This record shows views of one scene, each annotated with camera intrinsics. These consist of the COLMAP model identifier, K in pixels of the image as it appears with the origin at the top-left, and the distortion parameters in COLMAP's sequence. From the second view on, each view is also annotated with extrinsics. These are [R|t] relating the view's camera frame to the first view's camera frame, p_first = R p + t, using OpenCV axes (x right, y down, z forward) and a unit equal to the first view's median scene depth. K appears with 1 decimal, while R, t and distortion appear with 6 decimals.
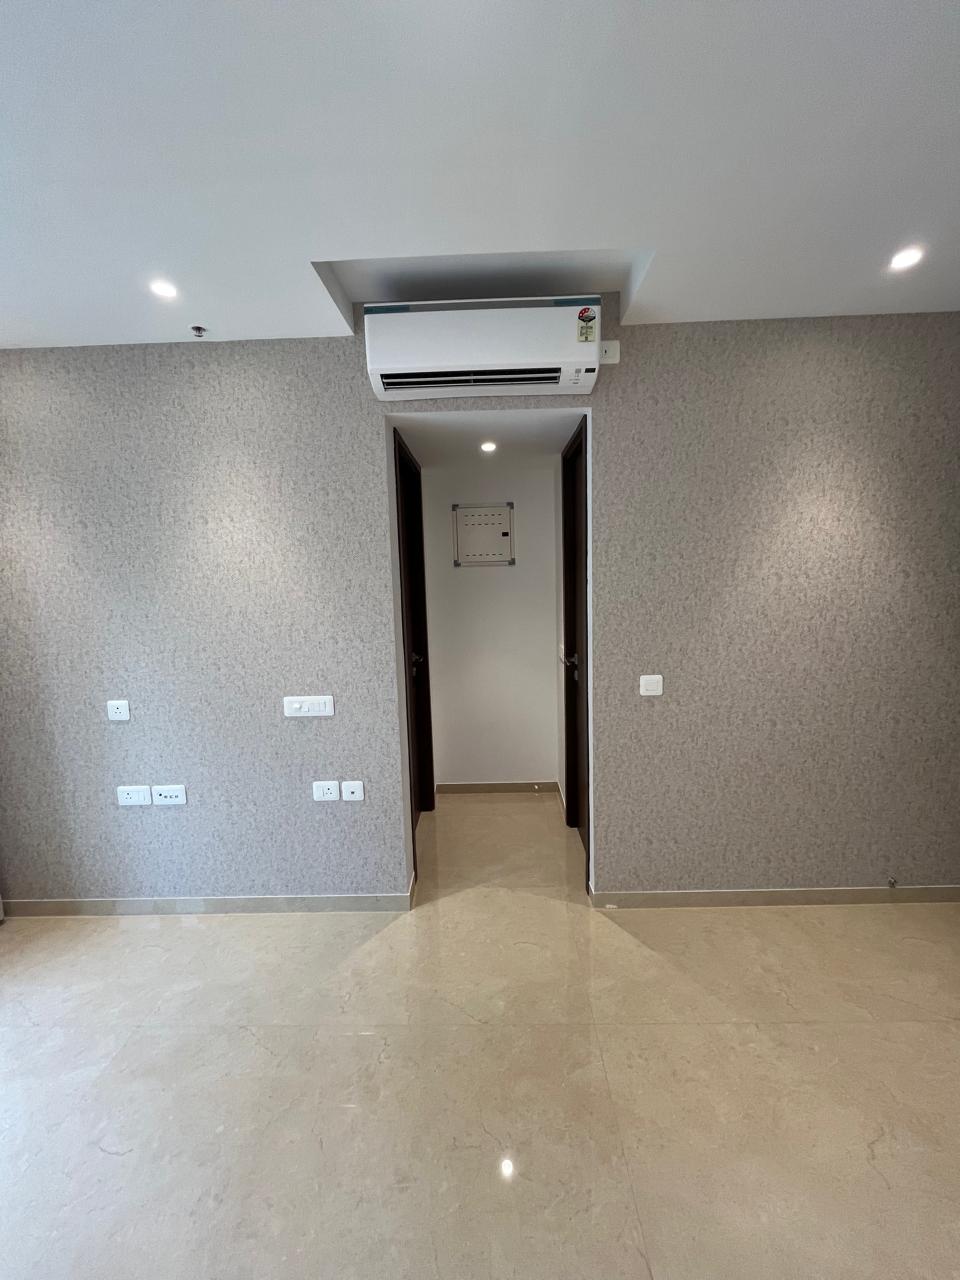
lens RADIAL K [[520.2, 0, 476.5], [0, 520.2, 638.0], [0, 0, 1]] dist [-0.003182, -0.000277]
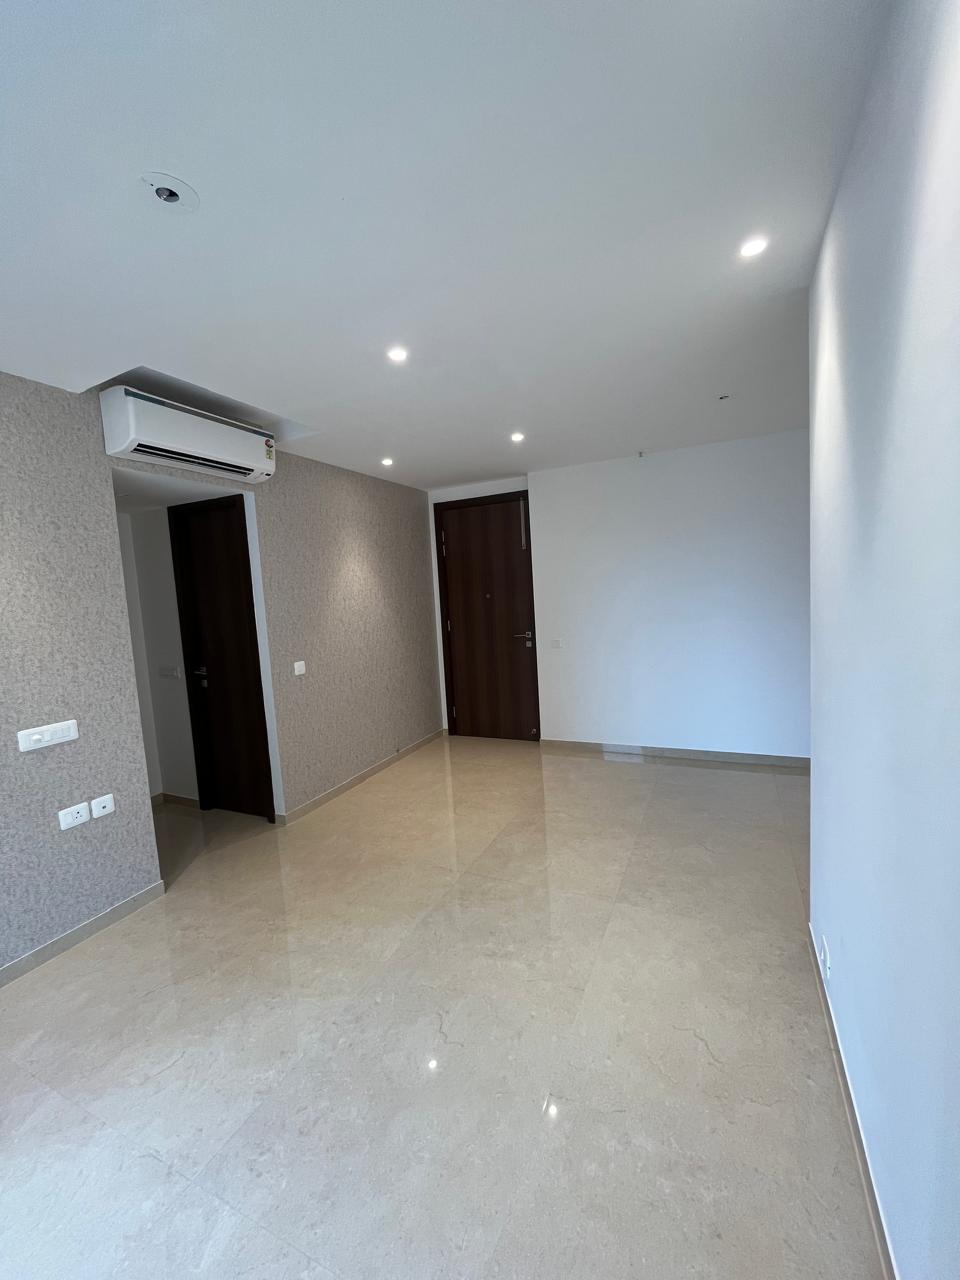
lens RADIAL K [[520.2, 0, 482.8], [0, 520.2, 643.1], [0, 0, 1]] dist [-0.003182, -0.000277]
pose [[0.399247, -0.086639, 0.912741, -0.874170], [0.151308, 0.988101, 0.027608, 0.054633], [-0.904272, 0.127083, 0.407606, -0.174674]]
